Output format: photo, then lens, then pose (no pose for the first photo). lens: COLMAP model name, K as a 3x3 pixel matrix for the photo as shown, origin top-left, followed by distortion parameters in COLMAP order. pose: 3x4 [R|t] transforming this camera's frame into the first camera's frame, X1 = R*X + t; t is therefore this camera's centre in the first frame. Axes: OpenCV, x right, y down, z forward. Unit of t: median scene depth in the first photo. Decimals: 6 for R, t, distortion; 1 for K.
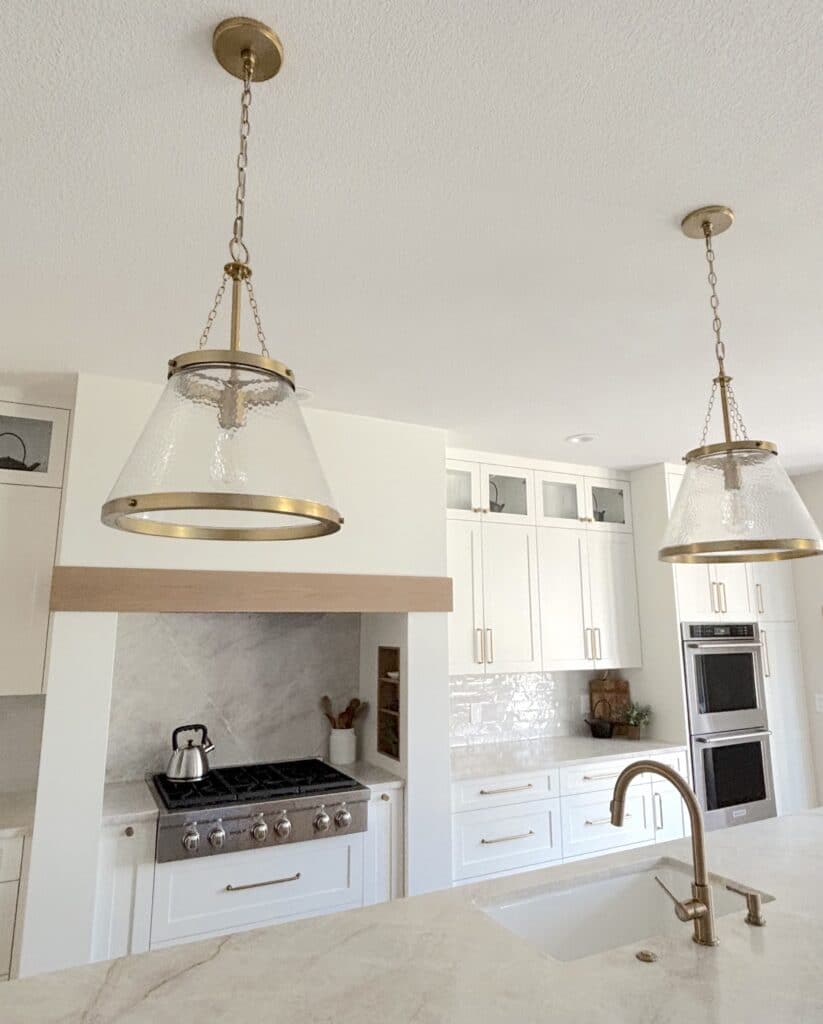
lens RADIAL K [[649.6, 0, 417.8], [0, 649.6, 511.5], [0, 0, 1]] dist [0.021967, -0.012165]
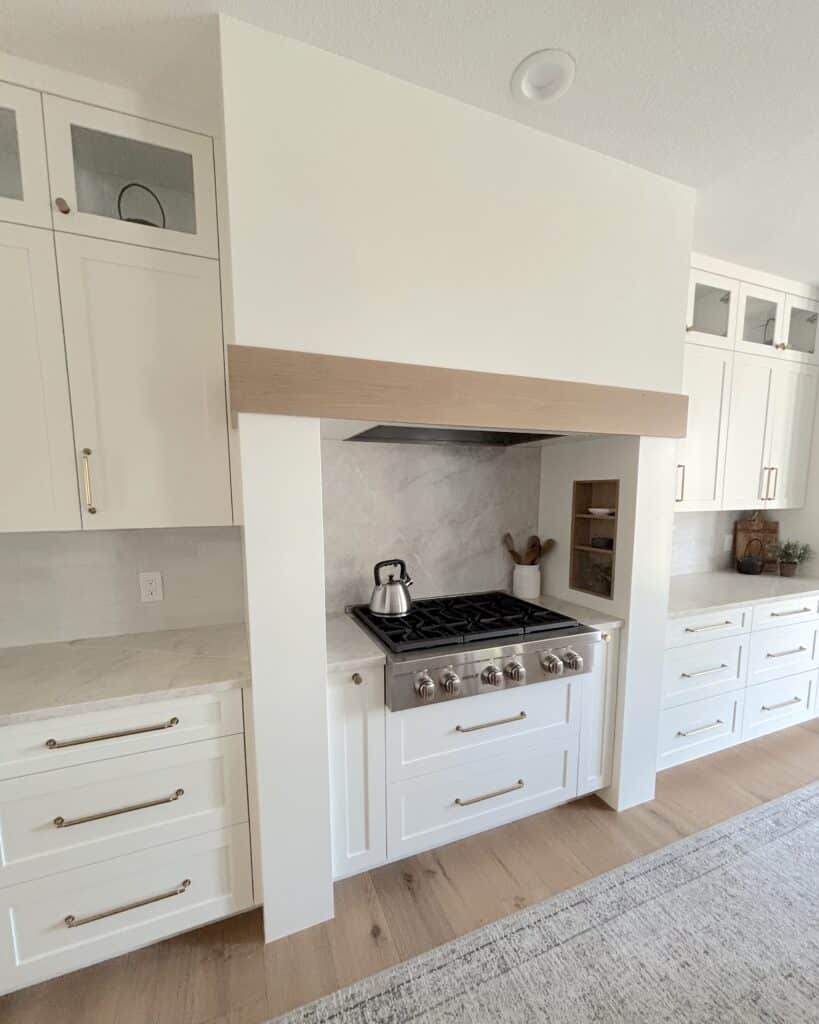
lens RADIAL K [[427.9, 0, 417.3], [0, 427.9, 549.6], [0, 0, 1]] dist [0.004120, -0.000020]
pose [[0.996364, 0.011277, -0.084451, -0.241571], [0.014752, 0.953395, 0.301365, 0.120757], [0.083913, -0.301515, 0.949762, 0.399499]]
